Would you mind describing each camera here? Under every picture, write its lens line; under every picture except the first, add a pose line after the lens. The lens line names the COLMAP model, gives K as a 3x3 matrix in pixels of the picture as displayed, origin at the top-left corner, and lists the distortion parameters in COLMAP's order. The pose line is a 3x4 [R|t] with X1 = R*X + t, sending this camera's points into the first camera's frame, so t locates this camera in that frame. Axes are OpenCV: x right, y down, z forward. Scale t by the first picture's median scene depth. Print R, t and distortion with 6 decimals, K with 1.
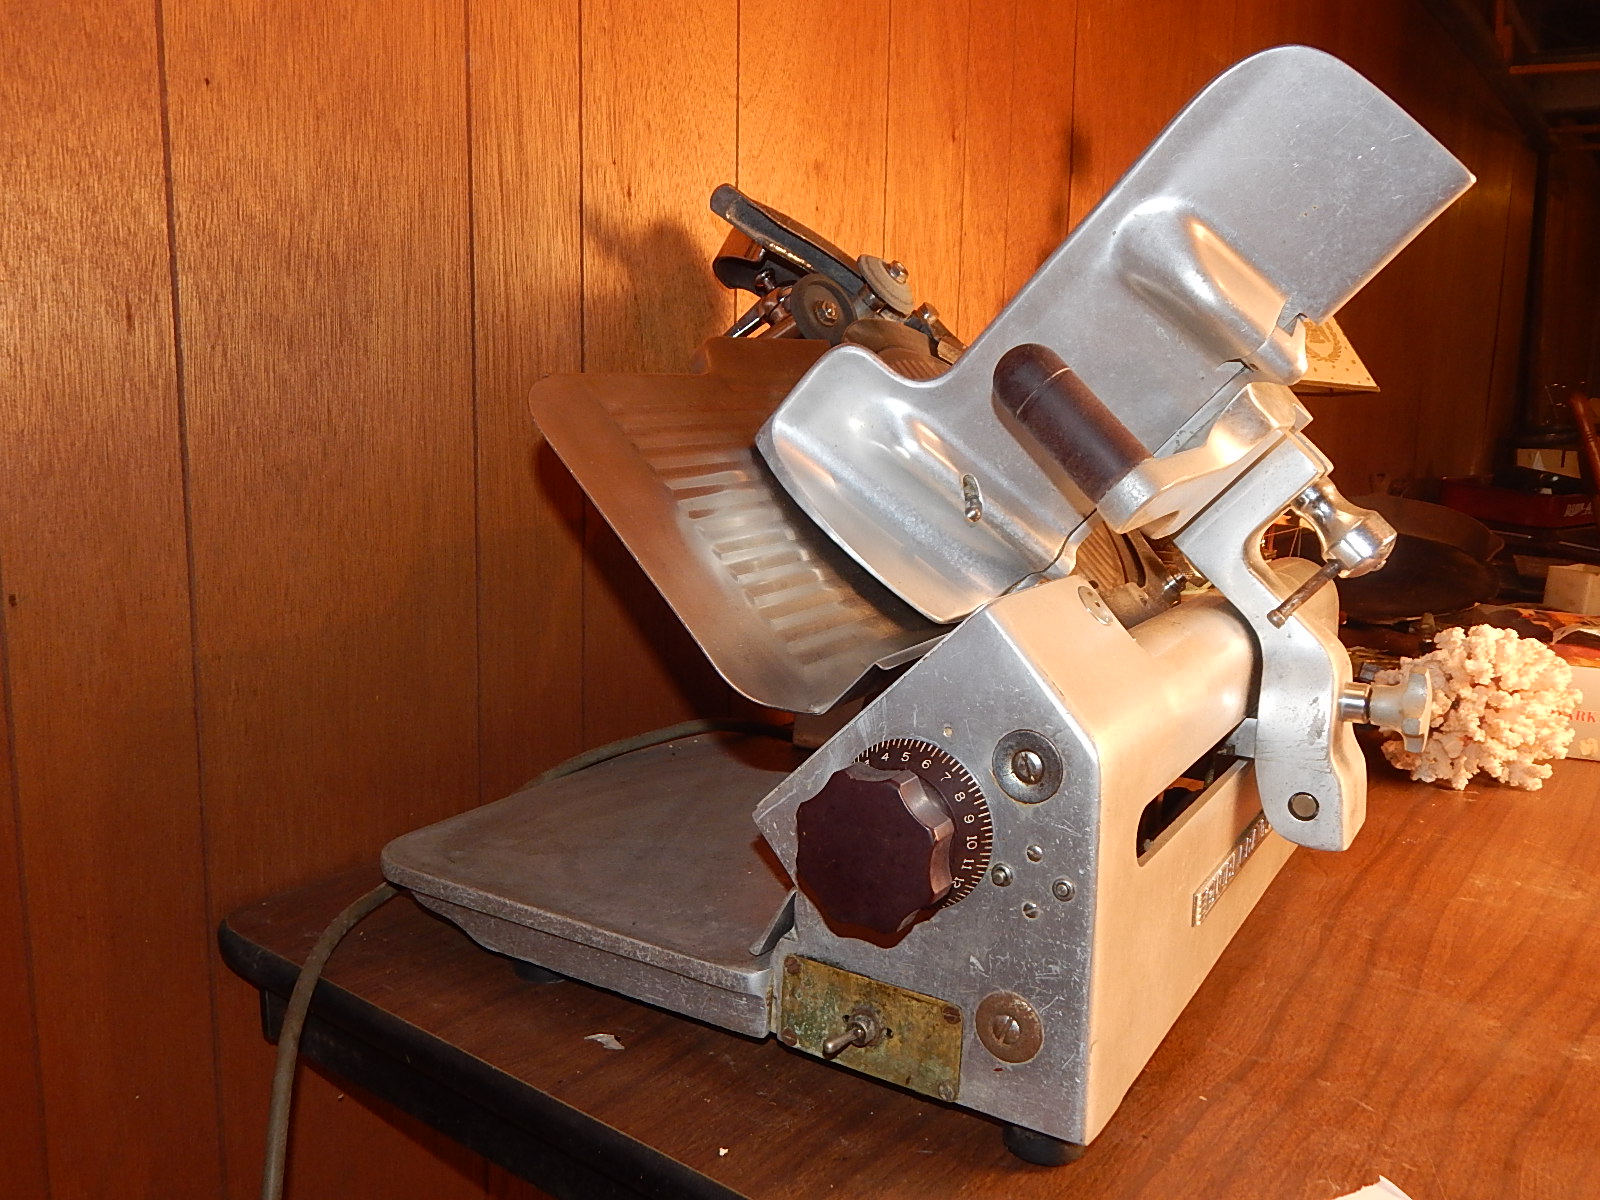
lens RADIAL K [[1326.8, 0, 798.4], [0, 1326.8, 609.9], [0, 0, 1]] dist [0.013503, -0.036185]
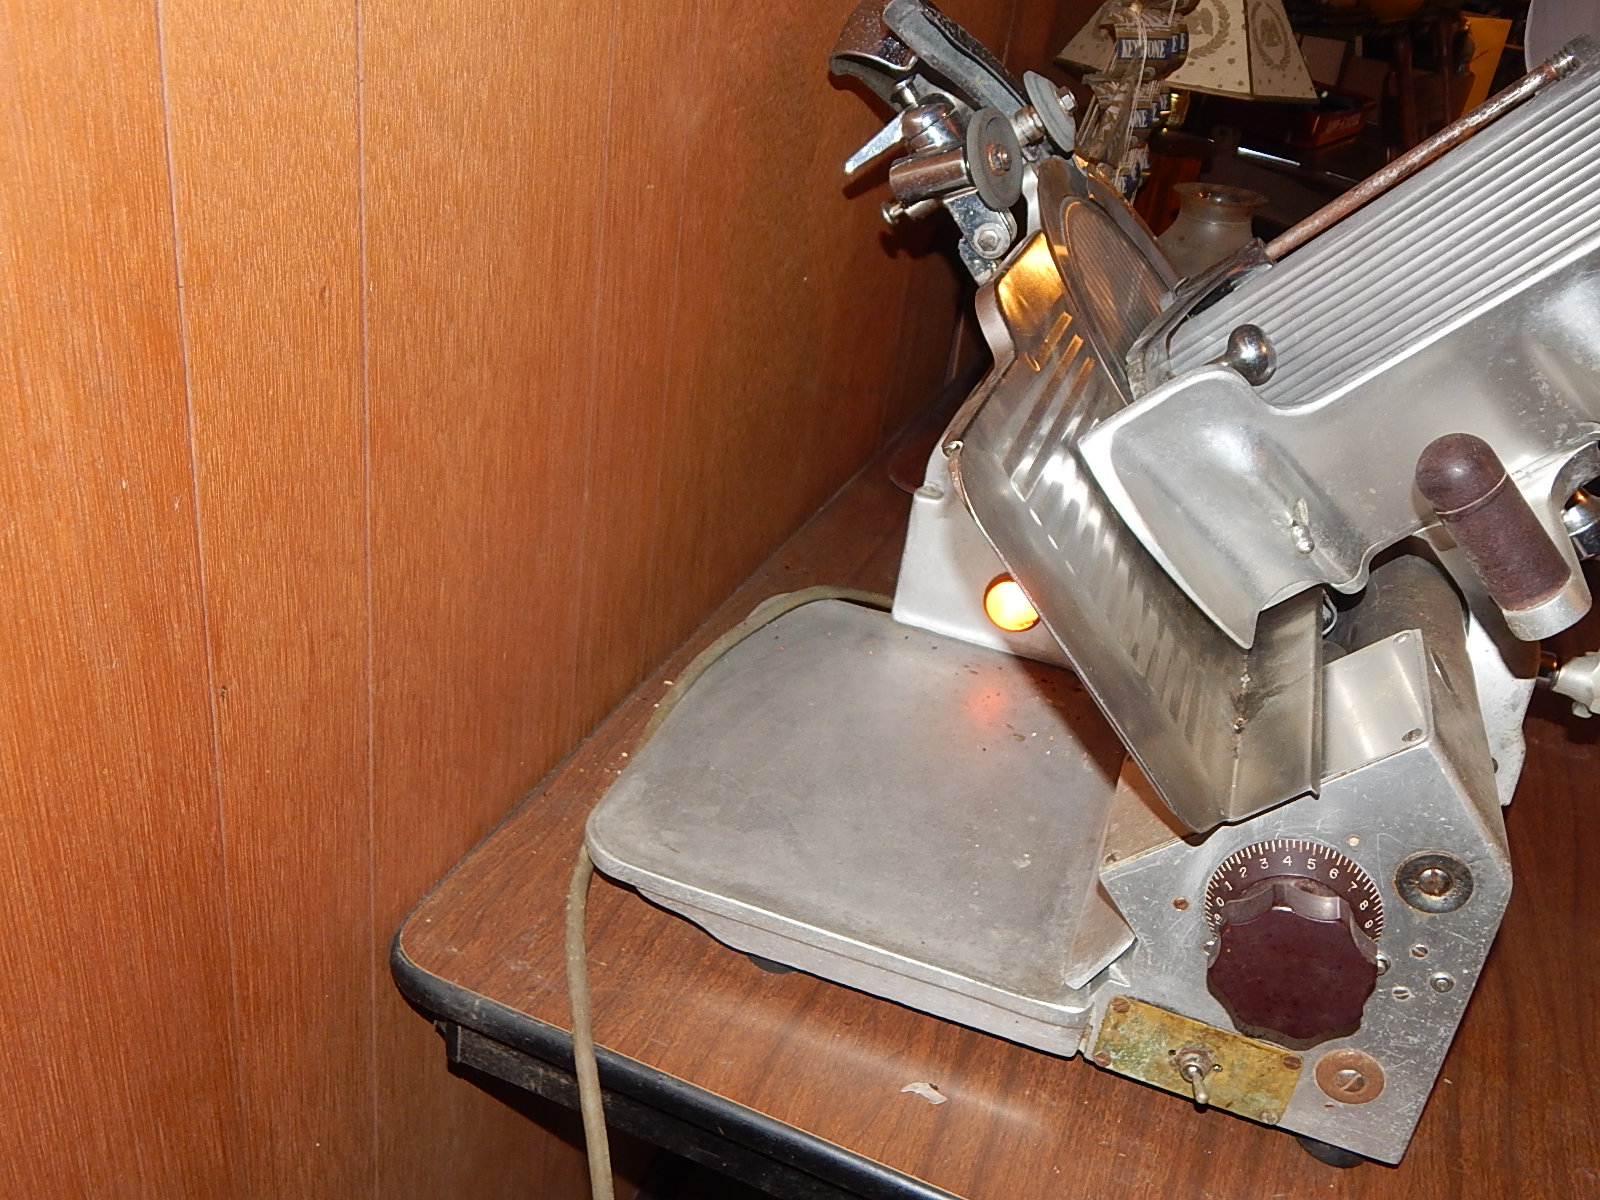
lens RADIAL K [[1429.5, 0, 806.8], [0, 1429.5, 589.5], [0, 0, 1]] dist [-0.007149, -0.013766]
pose [[0.965543, -0.017108, 0.259680, -0.548978], [-0.067452, 0.947287, 0.313206, -0.388074], [-0.251350, -0.319930, 0.913492, 0.159242]]
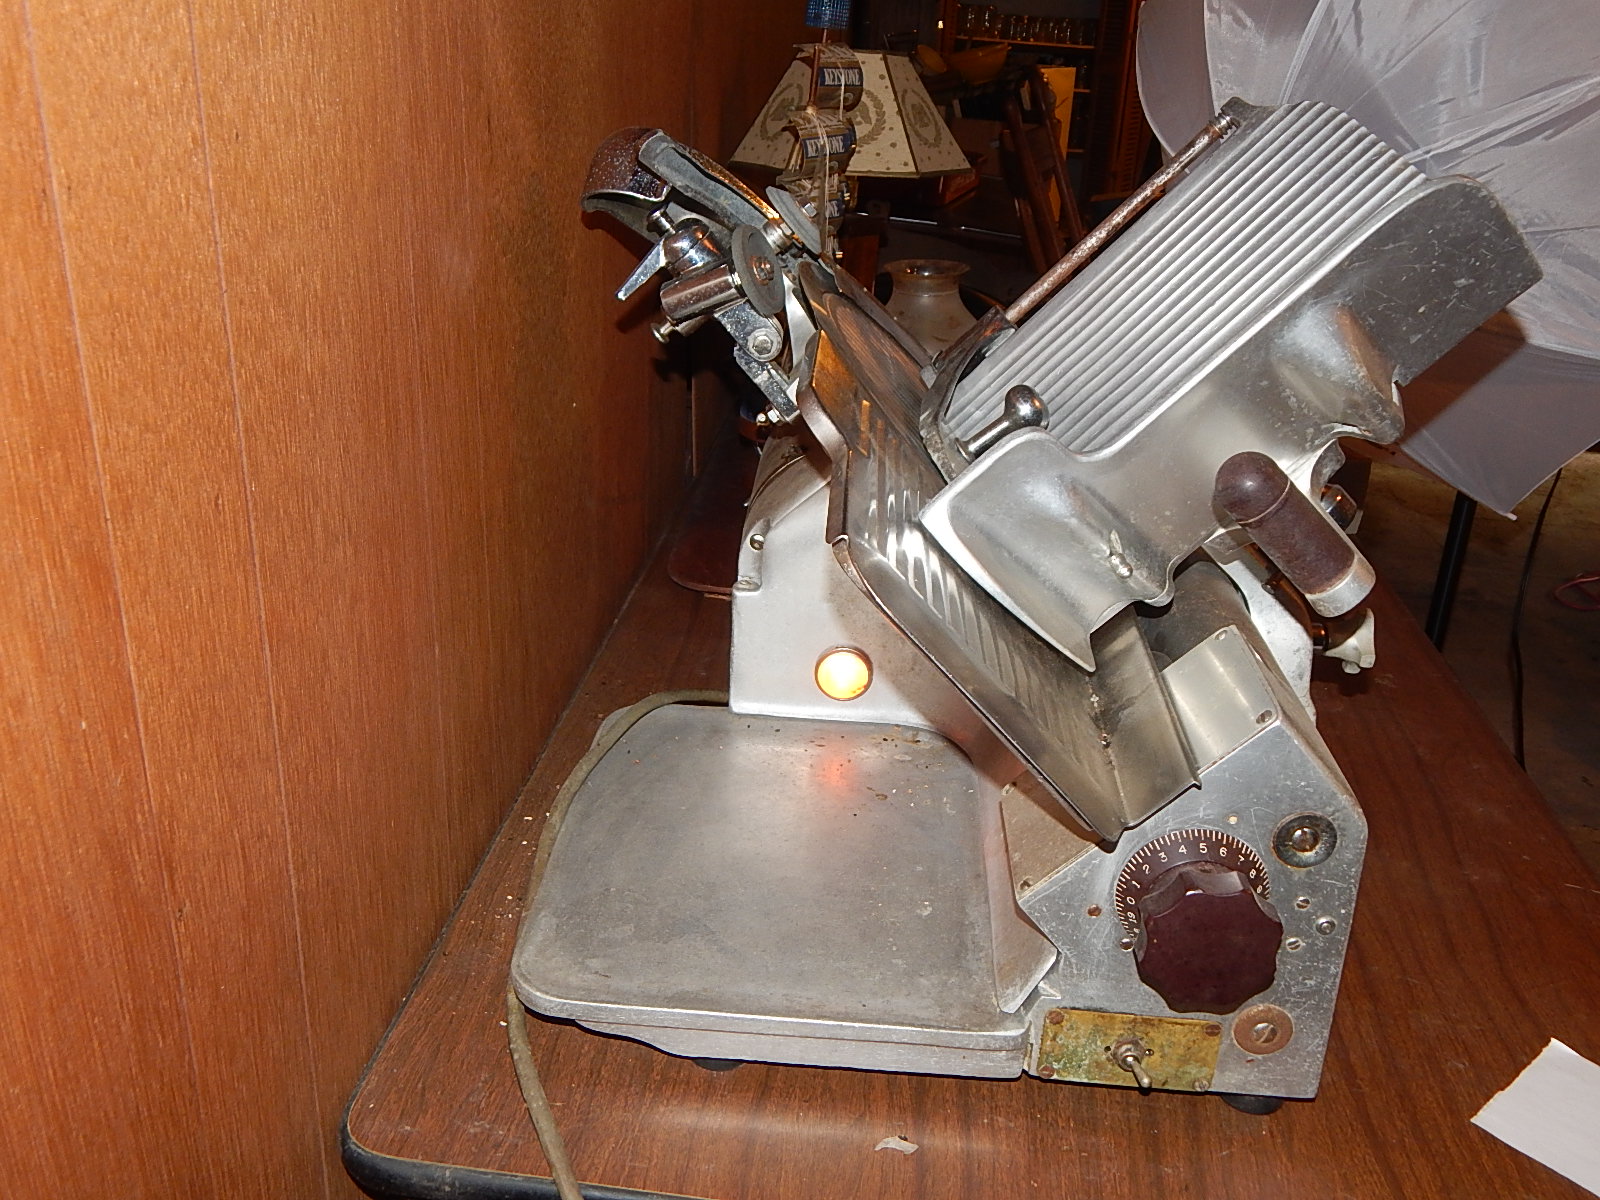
lens RADIAL K [[1429.5, 0, 801.1], [0, 1429.5, 591.3], [0, 0, 1]] dist [-0.007149, -0.013766]
pose [[0.875099, -0.172504, 0.452156, -0.707851], [0.059185, 0.965448, 0.253786, -0.416369], [-0.480312, -0.195327, 0.855072, 0.152658]]
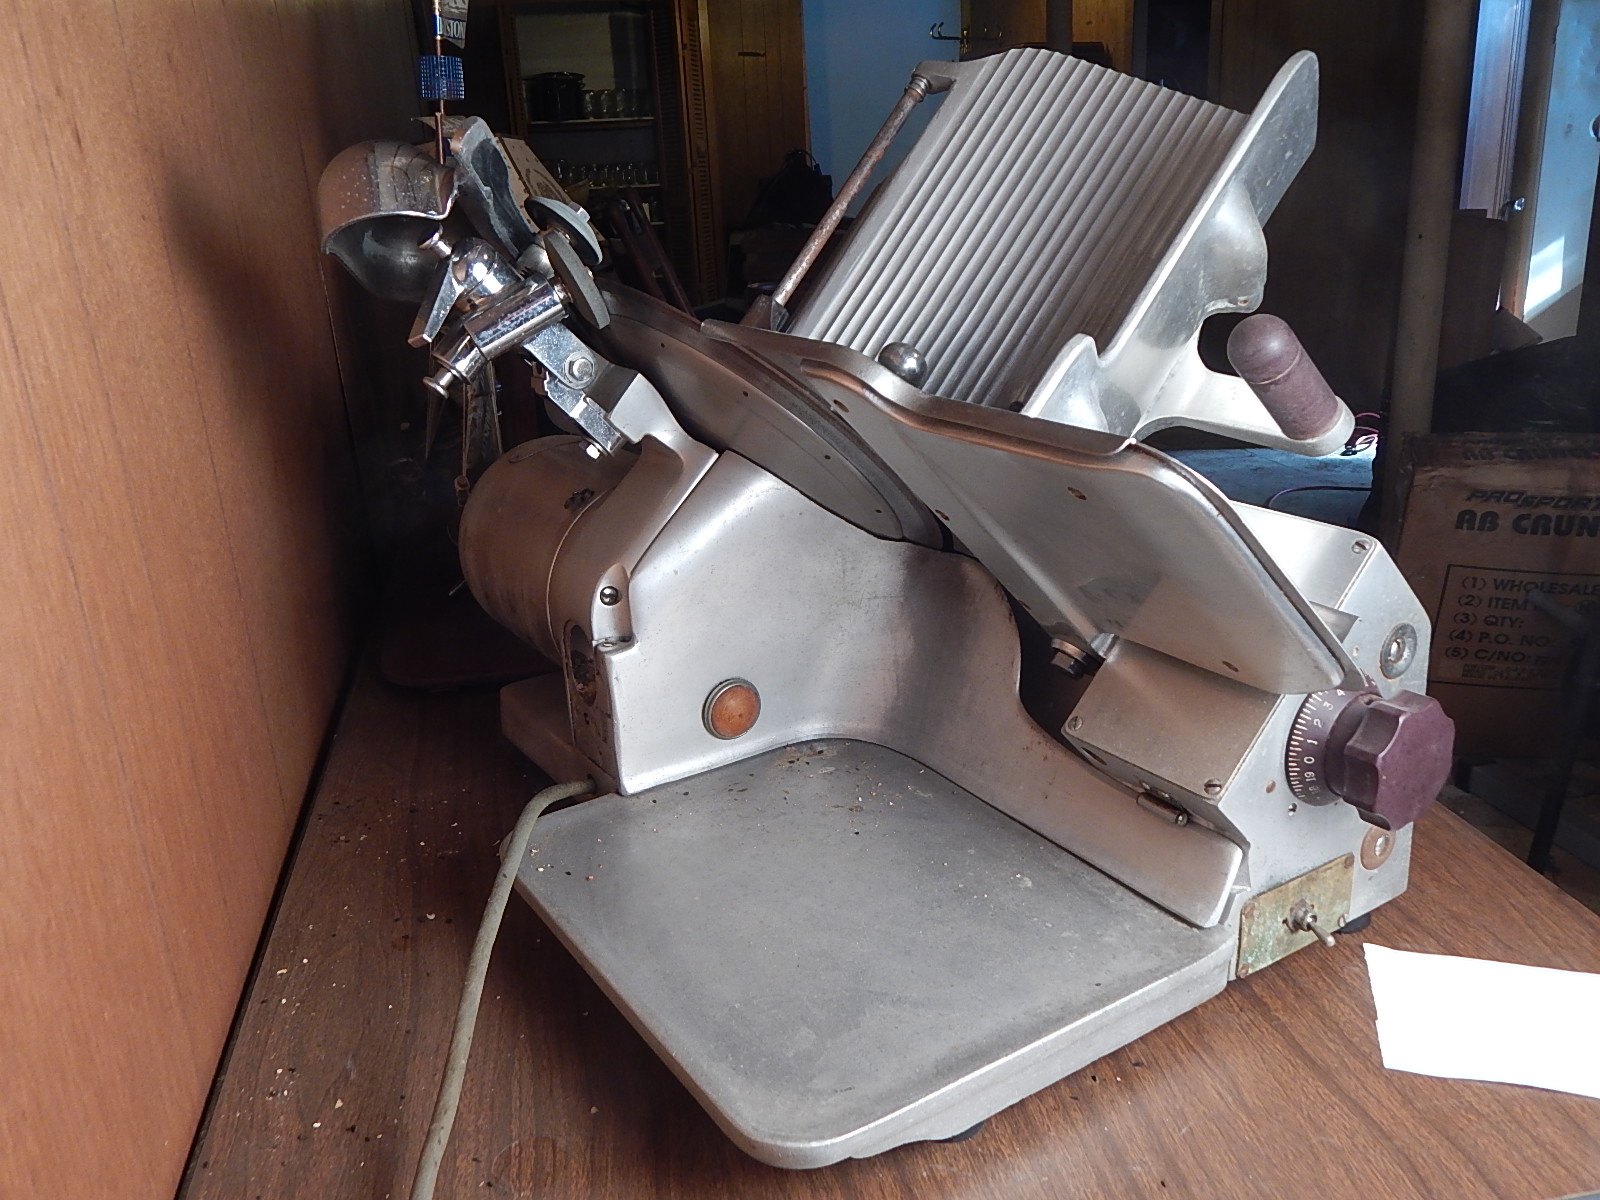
lens RADIAL K [[1326.8, 0, 790.9], [0, 1326.8, 585.1], [0, 0, 1]] dist [0.013503, -0.036185]
pose [[0.429870, -0.330944, 0.840052, -1.058024], [0.213687, 0.941261, 0.261468, -0.375079], [-0.877240, 0.067111, 0.475338, 0.831326]]
